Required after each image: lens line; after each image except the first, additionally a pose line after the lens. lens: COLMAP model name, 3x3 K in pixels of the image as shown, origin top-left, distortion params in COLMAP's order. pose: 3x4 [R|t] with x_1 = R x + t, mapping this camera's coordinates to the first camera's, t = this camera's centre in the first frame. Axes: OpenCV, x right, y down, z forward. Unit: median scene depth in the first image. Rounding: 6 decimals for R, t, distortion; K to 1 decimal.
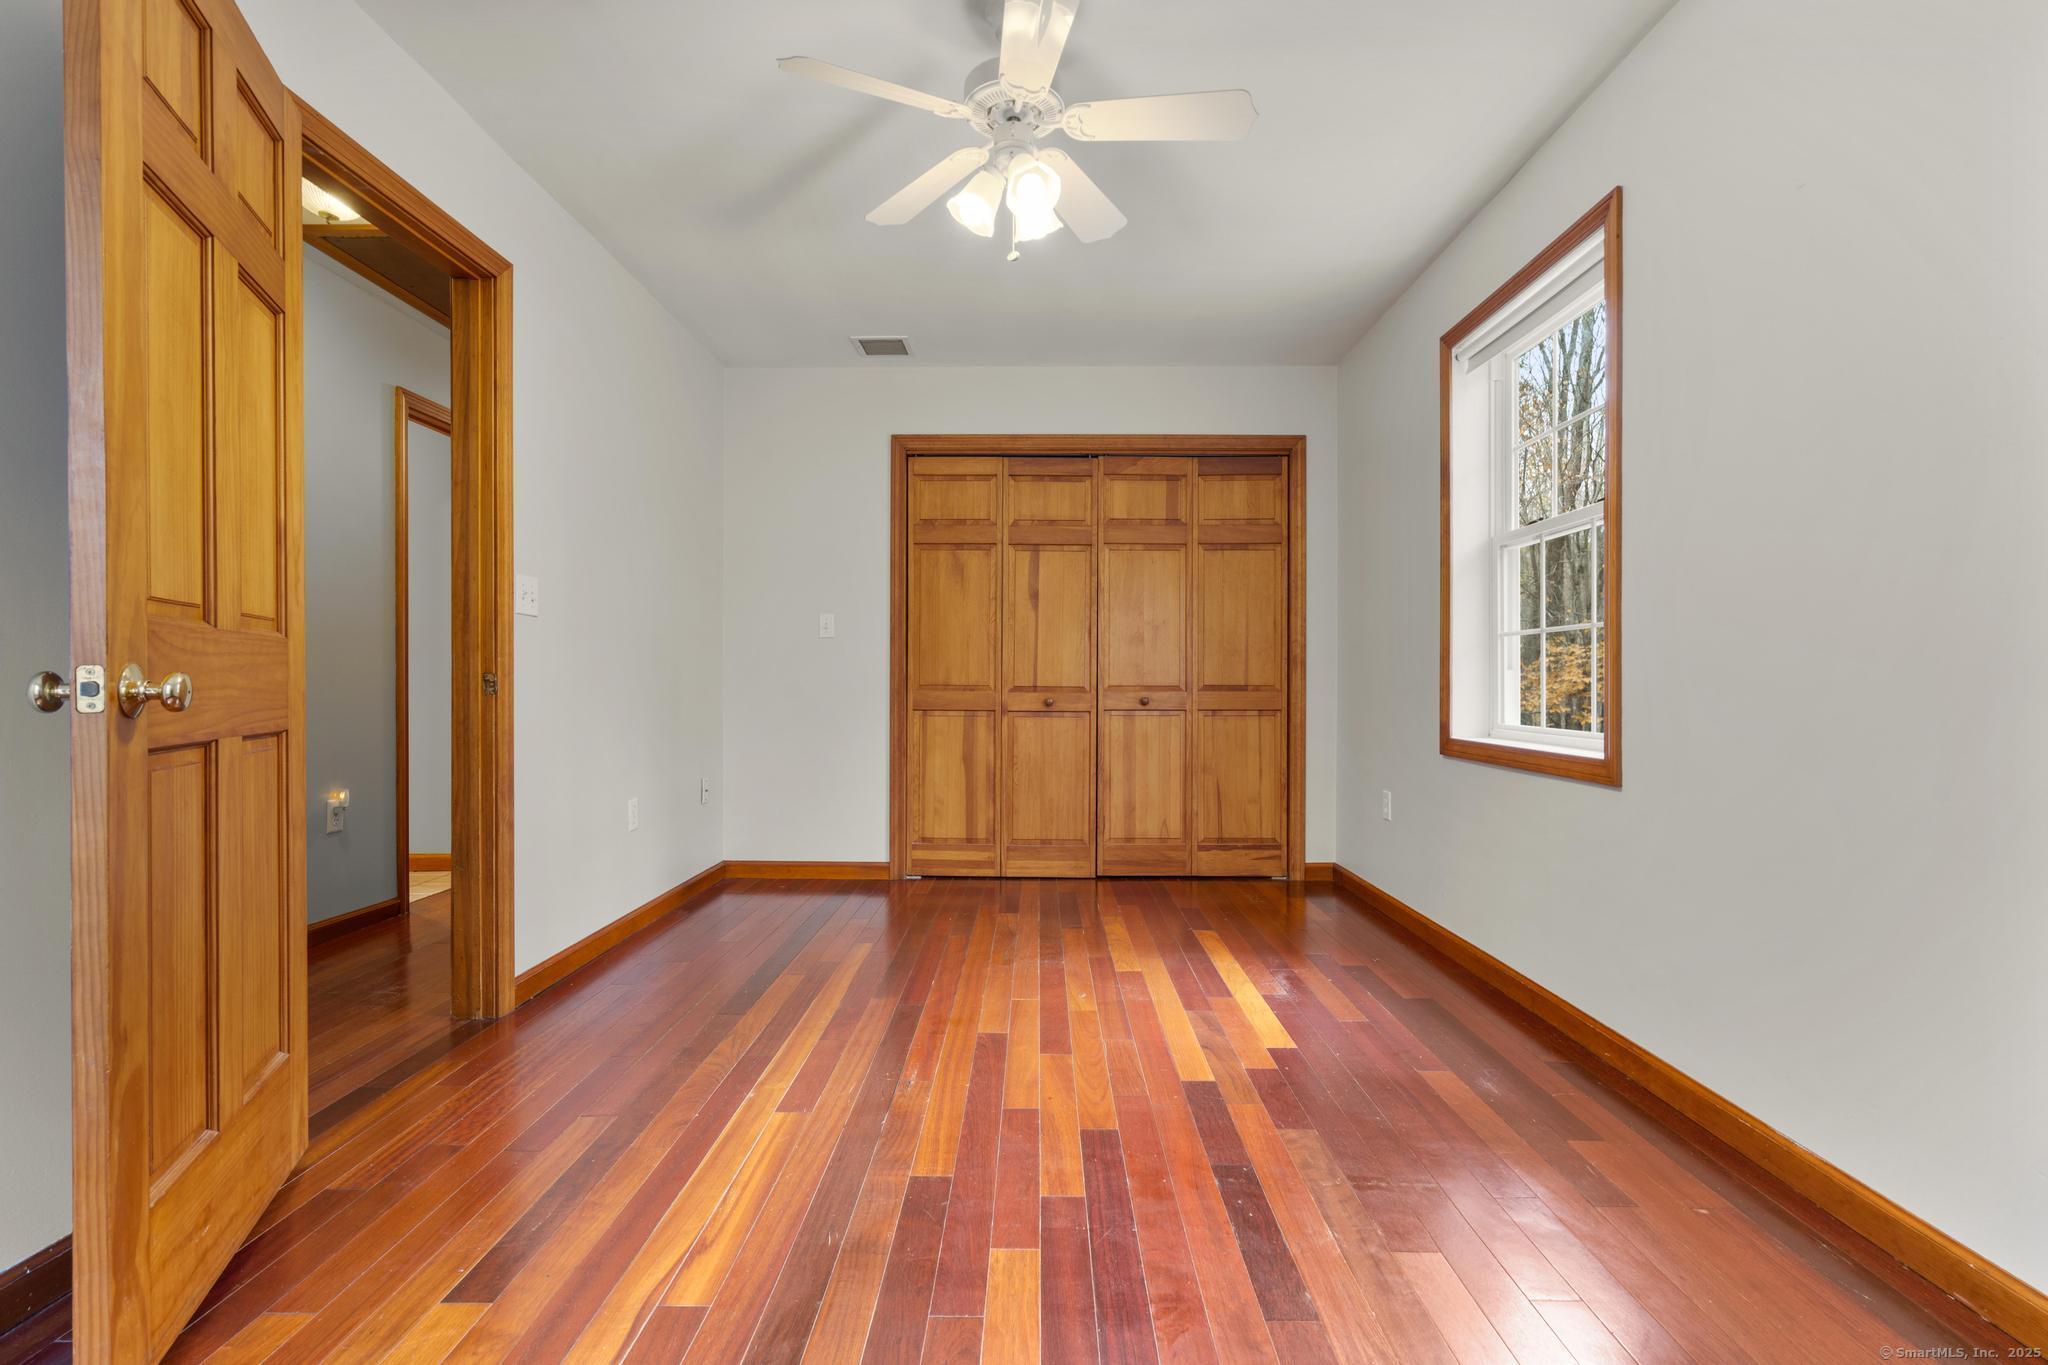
lens RADIAL K [[923.1, 0, 1024.0], [0, 923.1, 682.5], [0, 0, 1]] dist [0.000146, 0.000007]
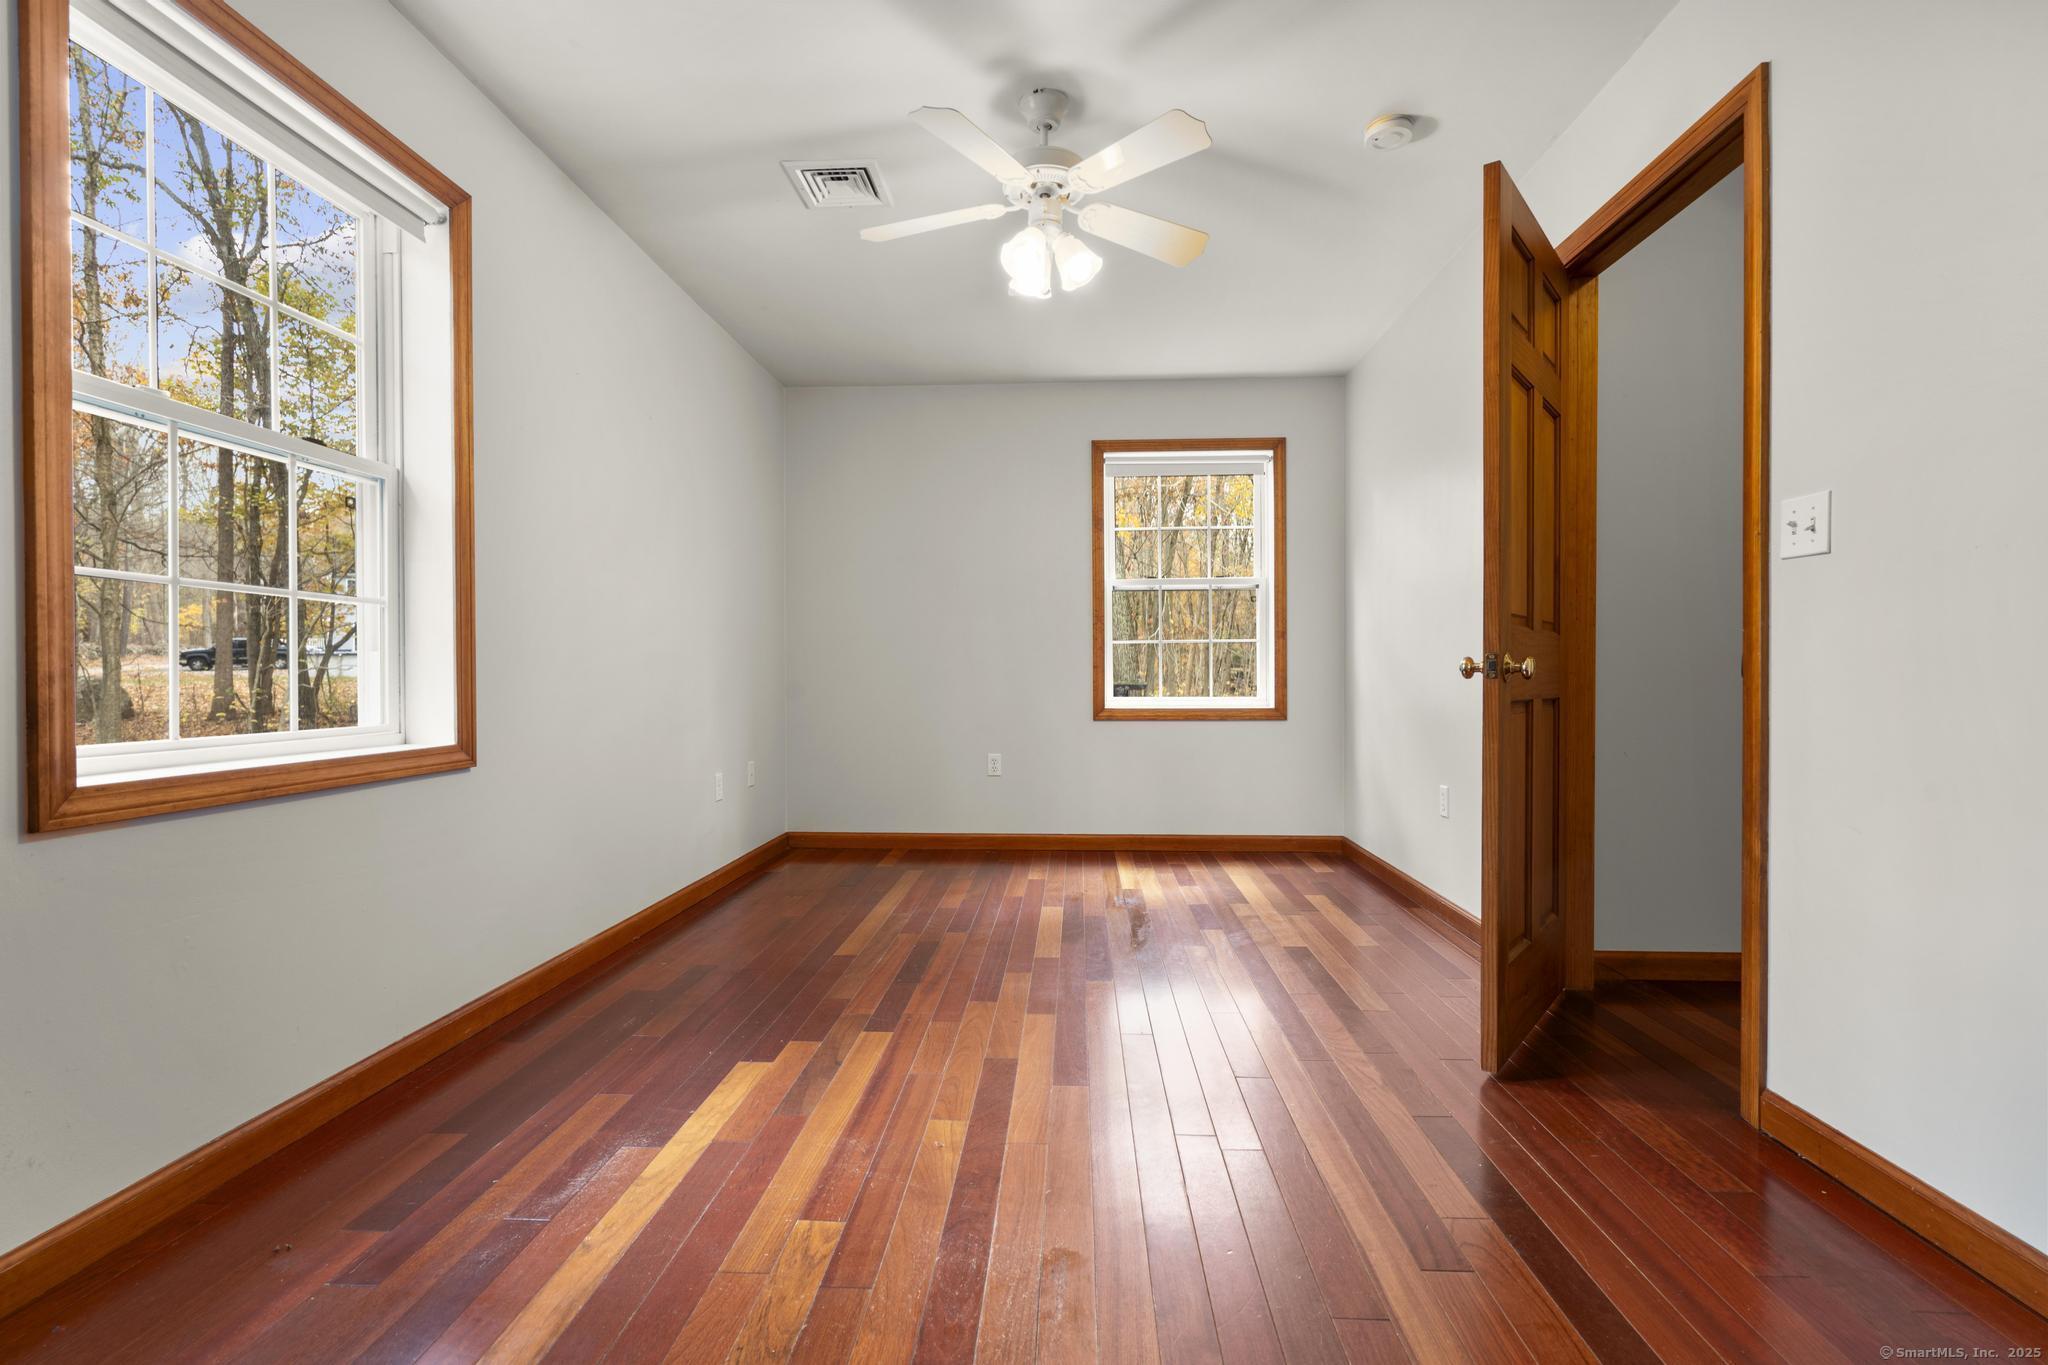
lens RADIAL K [[923.1, 0, 1024.0], [0, 923.1, 682.5], [0, 0, 1]] dist [0.000146, 0.000007]
pose [[-0.999106, 0.003822, 0.042094, -0.030688], [0.004512, 0.999857, 0.016308, 0.003203], [-0.042025, 0.016483, -0.998981, 2.020306]]
